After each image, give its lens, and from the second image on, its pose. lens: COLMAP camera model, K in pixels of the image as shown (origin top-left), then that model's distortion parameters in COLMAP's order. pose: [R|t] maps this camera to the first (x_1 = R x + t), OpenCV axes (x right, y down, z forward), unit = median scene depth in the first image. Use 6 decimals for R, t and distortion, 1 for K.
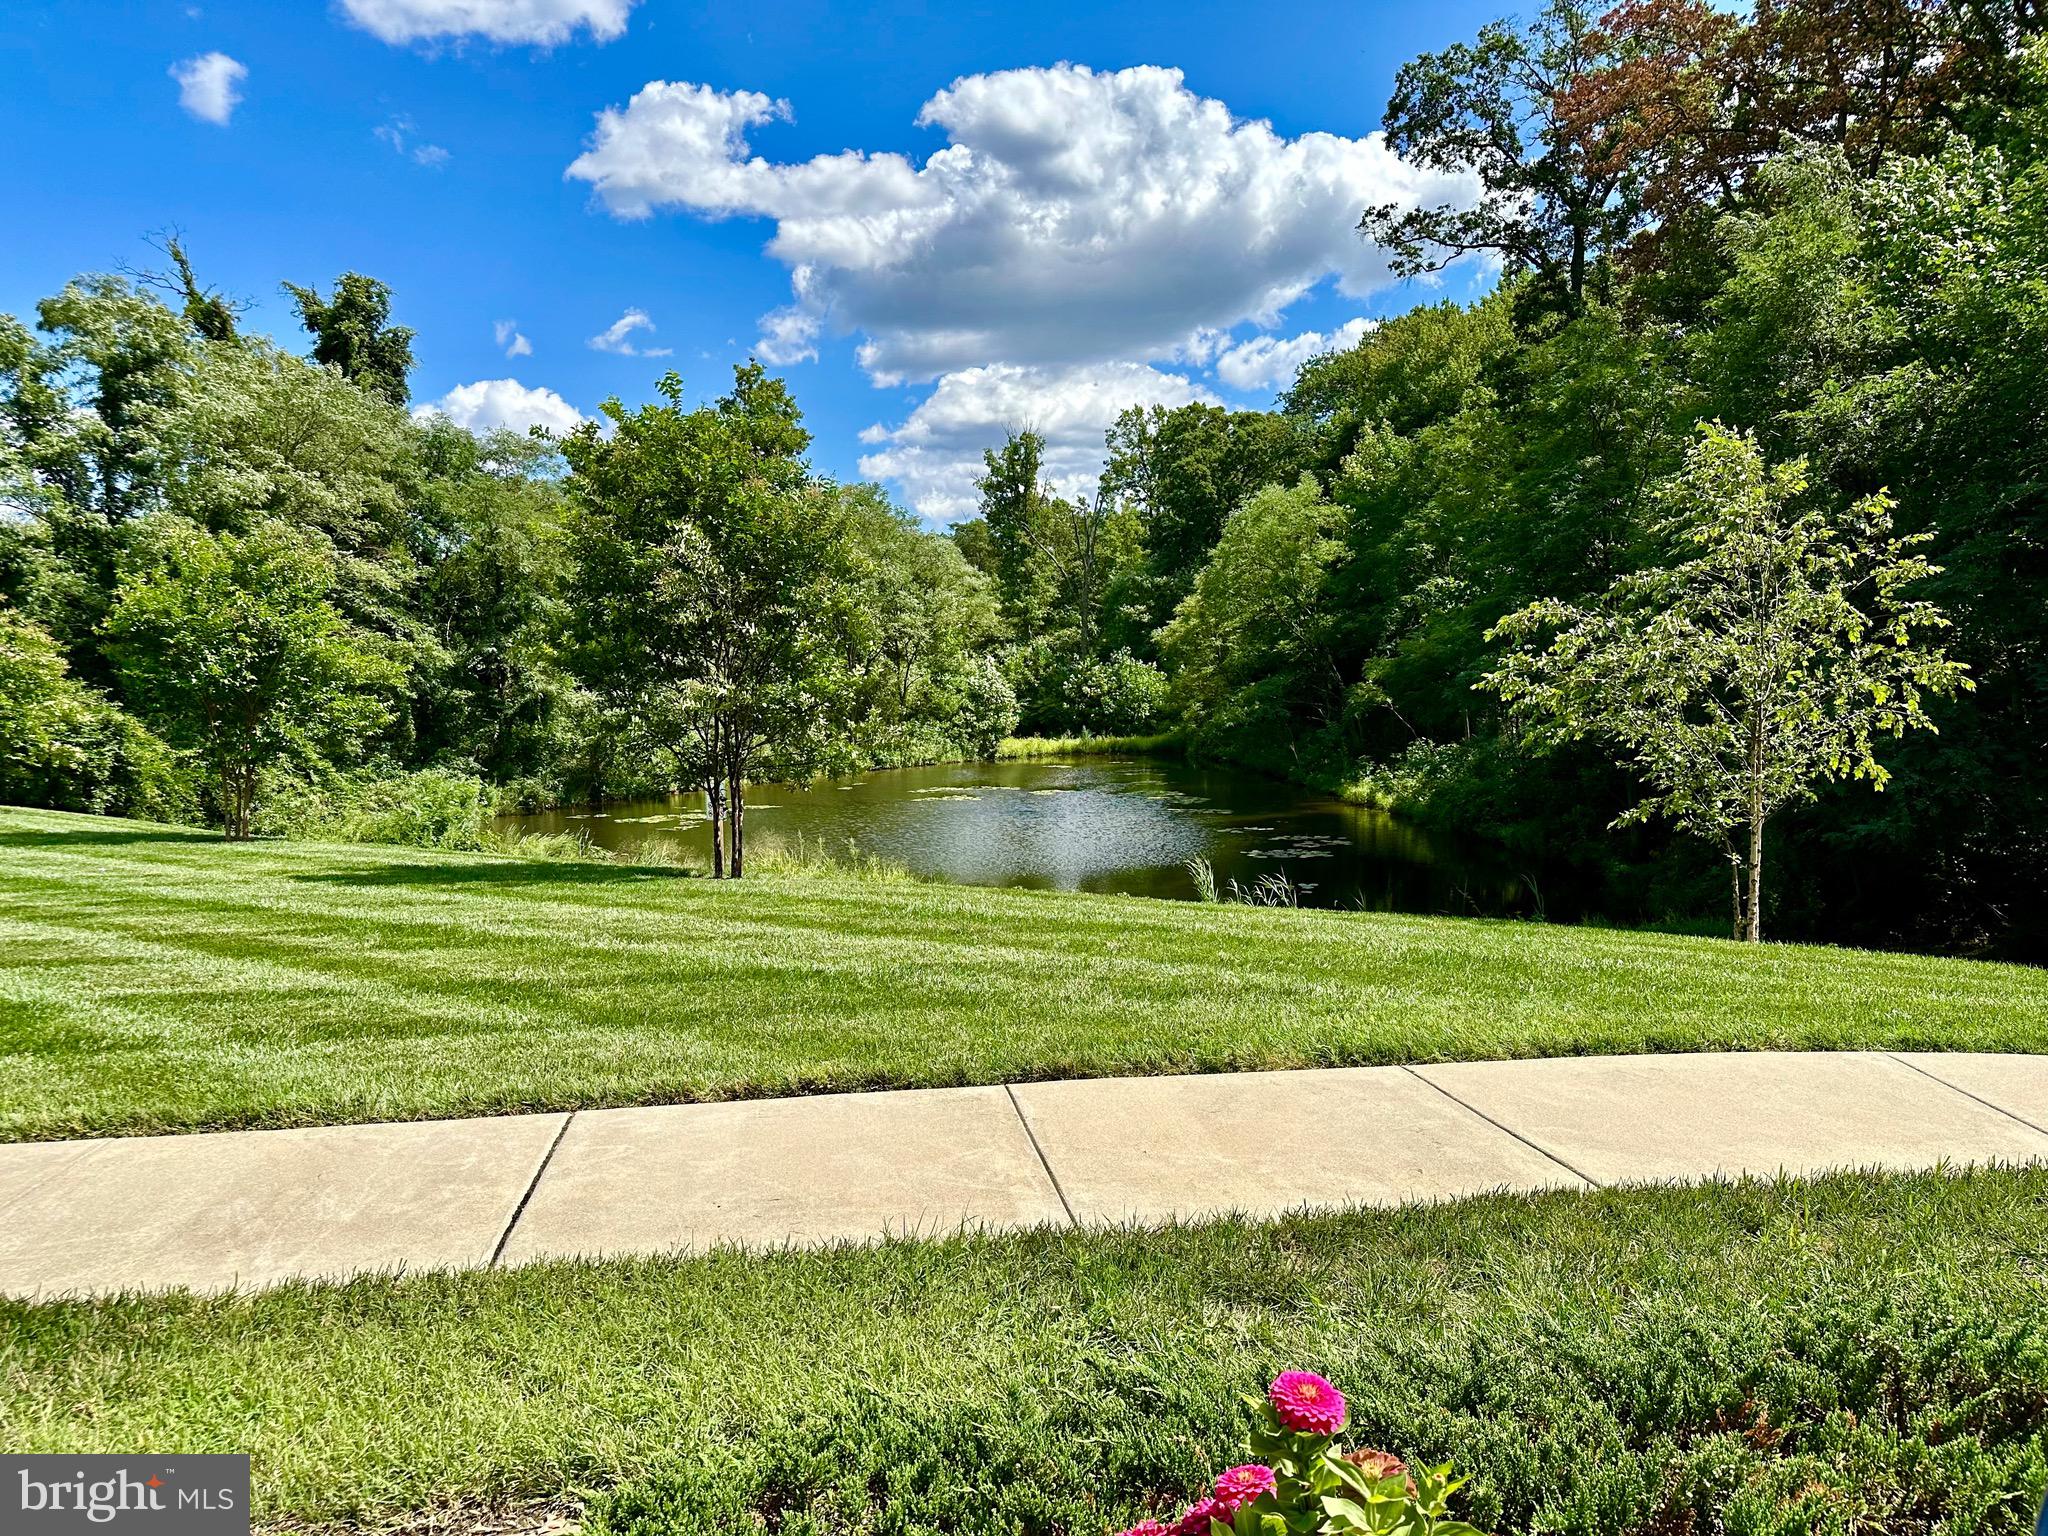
lens RADIAL K [[1445.6, 0, 1024.4], [0, 1445.6, 775.2], [0, 0, 1]] dist [0.037827, -0.009240]
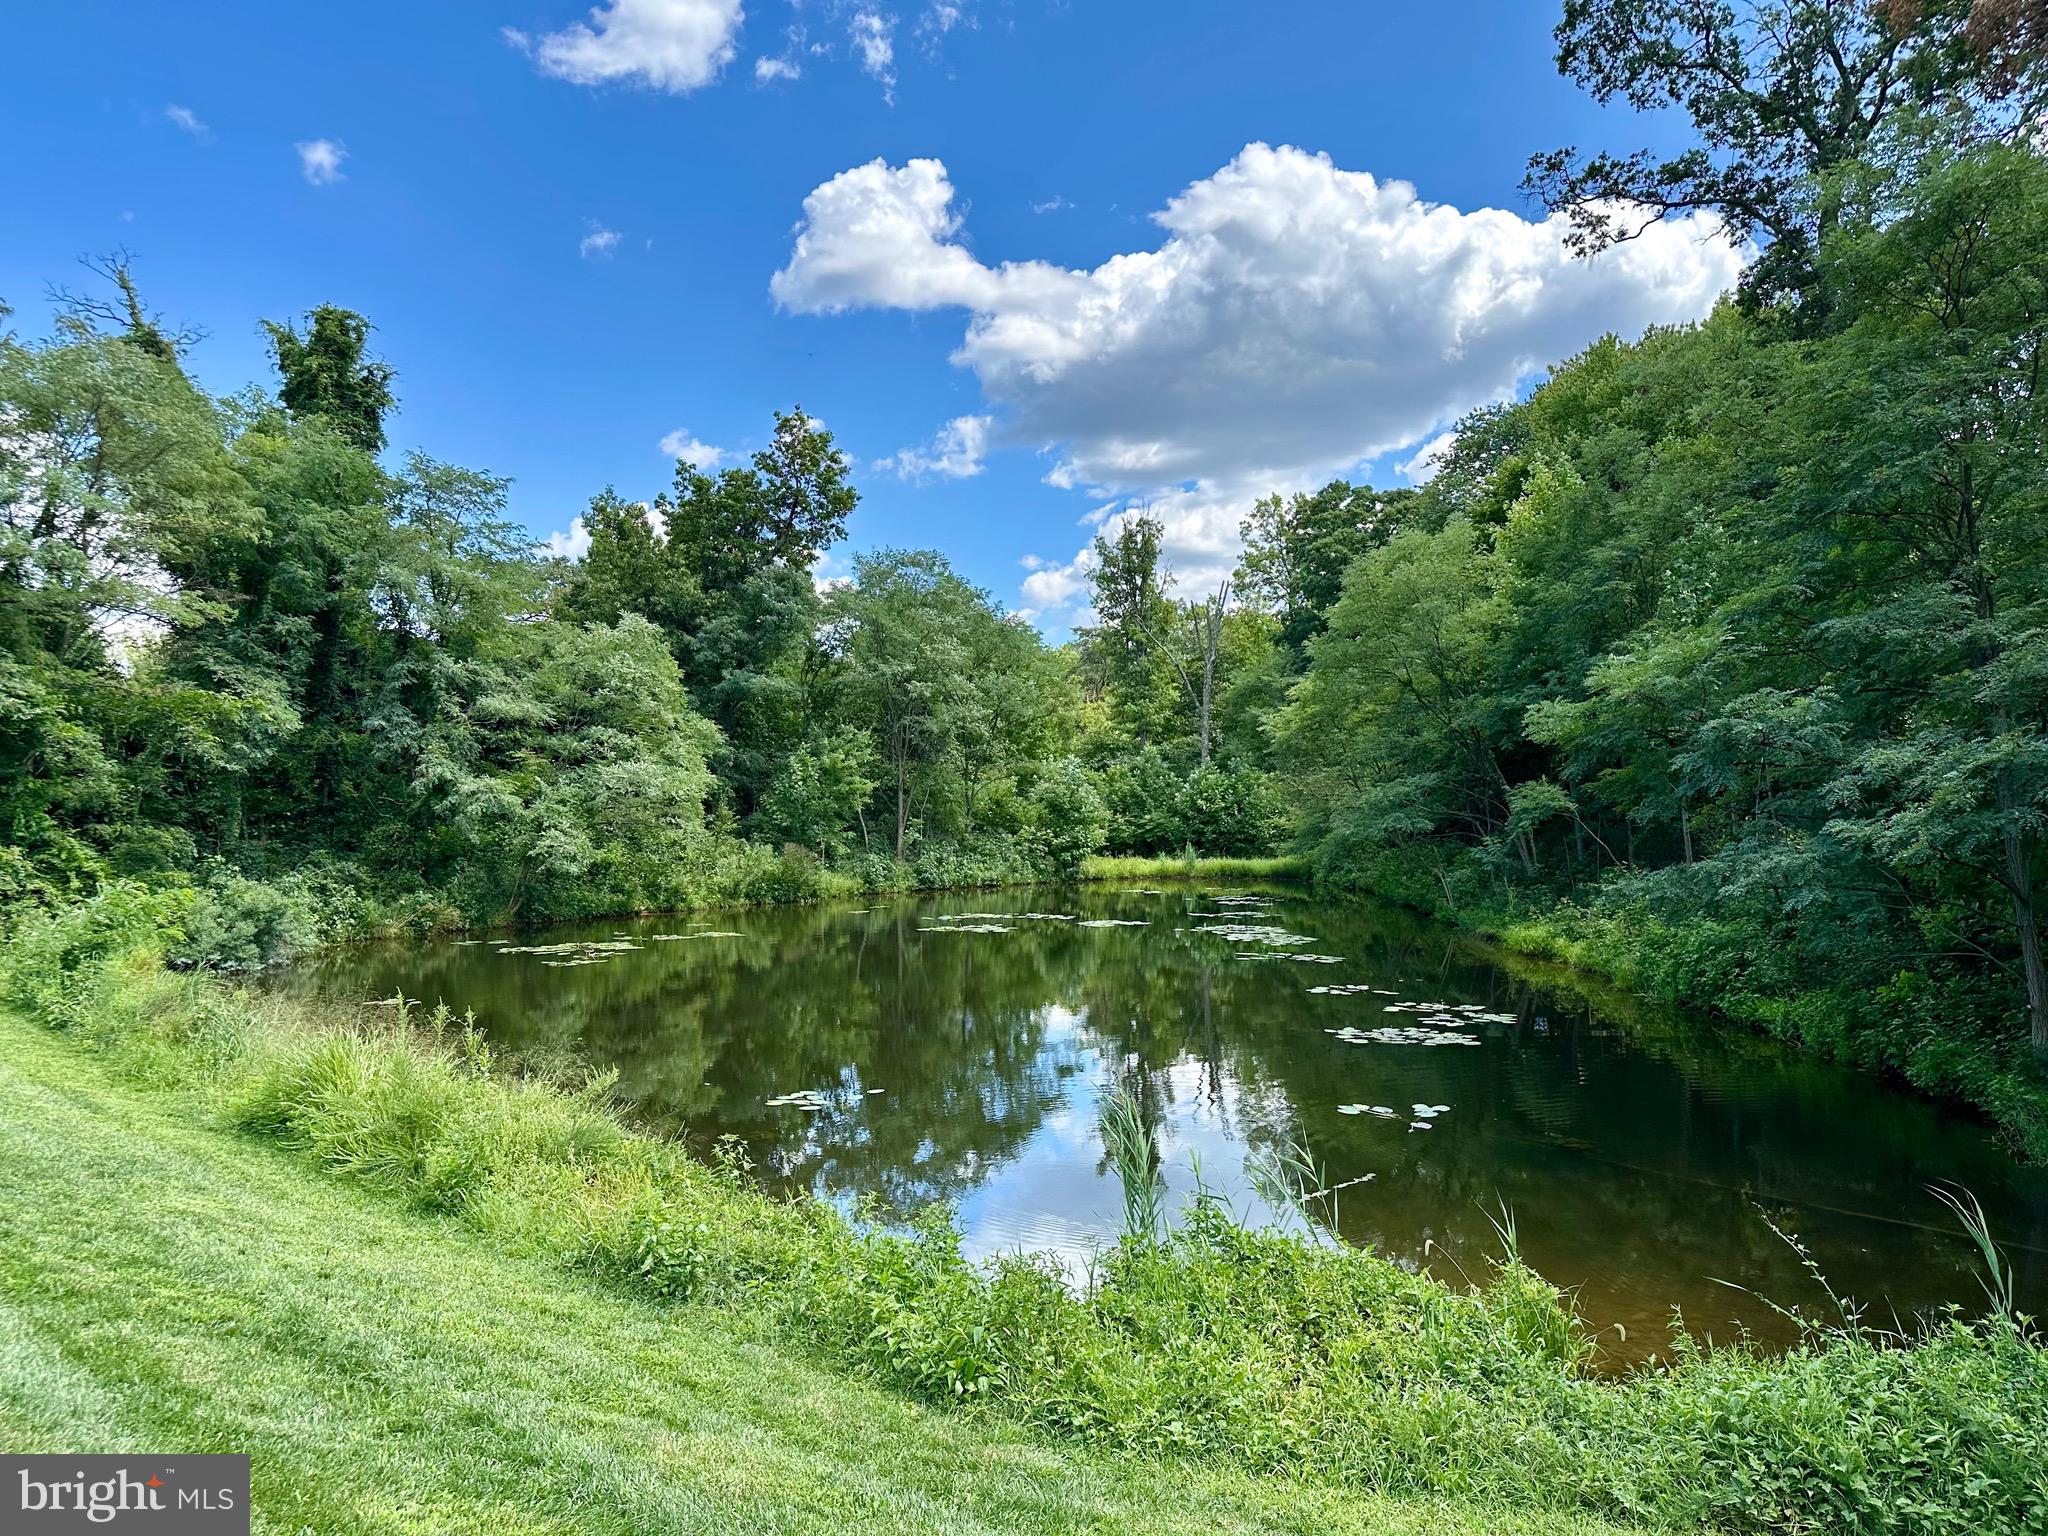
lens RADIAL K [[1445.6, 0, 1019.9], [0, 1445.6, 757.9], [0, 0, 1]] dist [0.037827, -0.009240]
pose [[0.993107, 0.010959, -0.116694, 0.050720], [-0.022618, 0.994824, -0.099065, 0.001198], [0.115004, 0.101022, 0.988215, 0.203991]]
